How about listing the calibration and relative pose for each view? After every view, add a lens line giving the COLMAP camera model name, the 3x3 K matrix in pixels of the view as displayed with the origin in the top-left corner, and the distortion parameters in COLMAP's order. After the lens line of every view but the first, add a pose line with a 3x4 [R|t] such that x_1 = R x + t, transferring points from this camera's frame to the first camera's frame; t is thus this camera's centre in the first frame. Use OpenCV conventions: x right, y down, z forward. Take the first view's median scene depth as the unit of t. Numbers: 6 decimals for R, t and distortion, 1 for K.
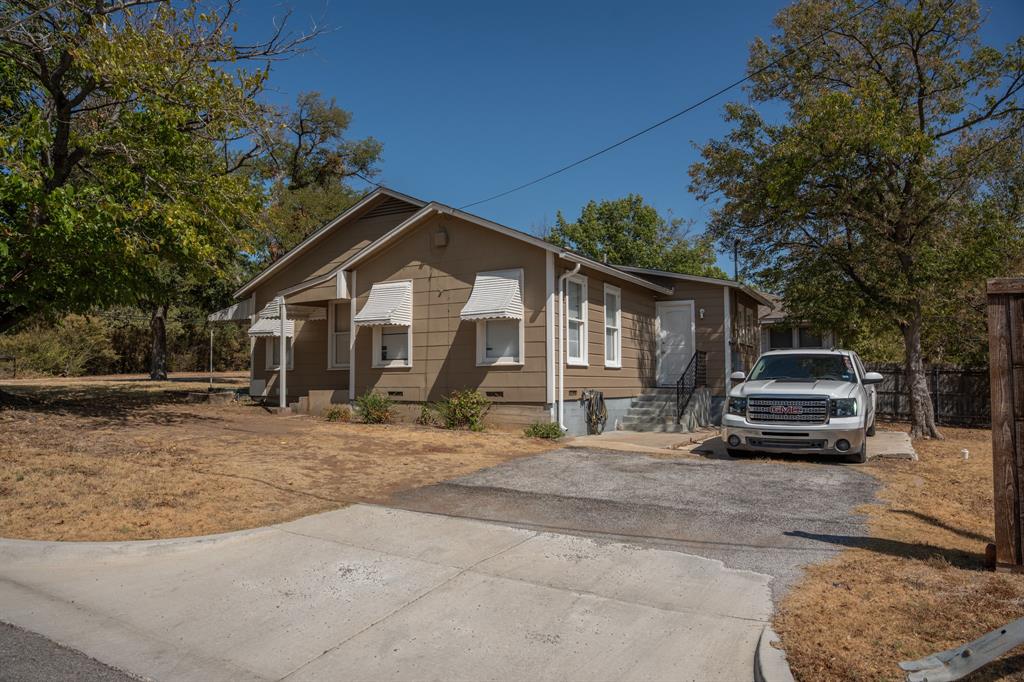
lens RADIAL K [[705.6, 0, 508.0], [0, 705.6, 343.5], [0, 0, 1]] dist [-0.173458, 0.134656]
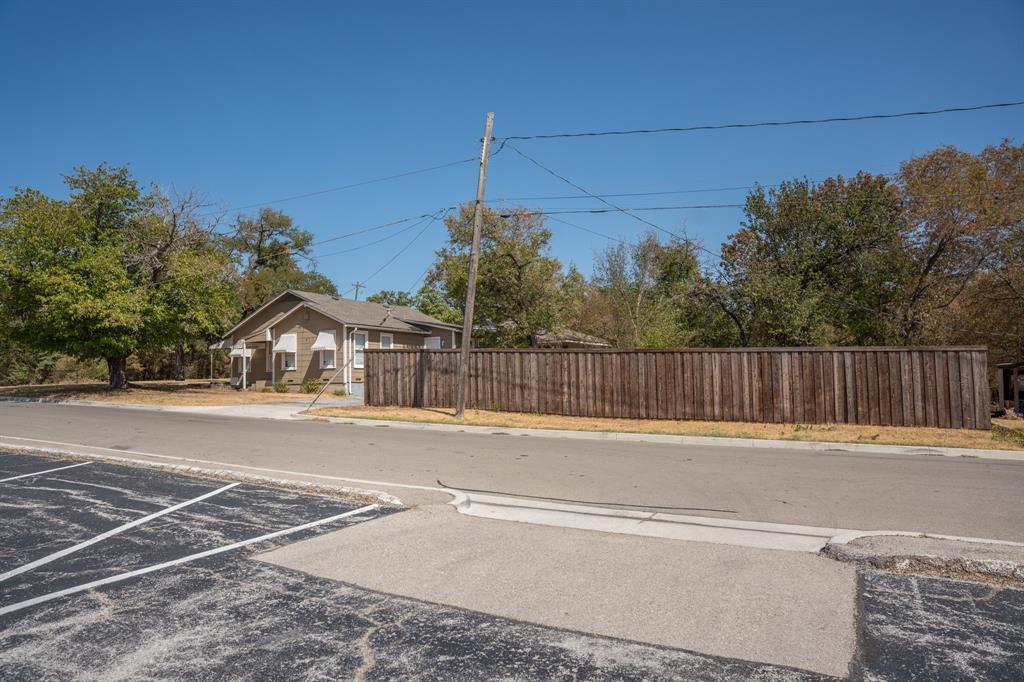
lens RADIAL K [[705.6, 0, 508.0], [0, 705.6, 343.5], [0, 0, 1]] dist [-0.173458, 0.134656]
pose [[0.999876, -0.011868, 0.010348, 0.534018], [0.012003, 0.999843, -0.013040, -0.015208], [-0.010192, 0.013163, 0.999861, -1.308985]]
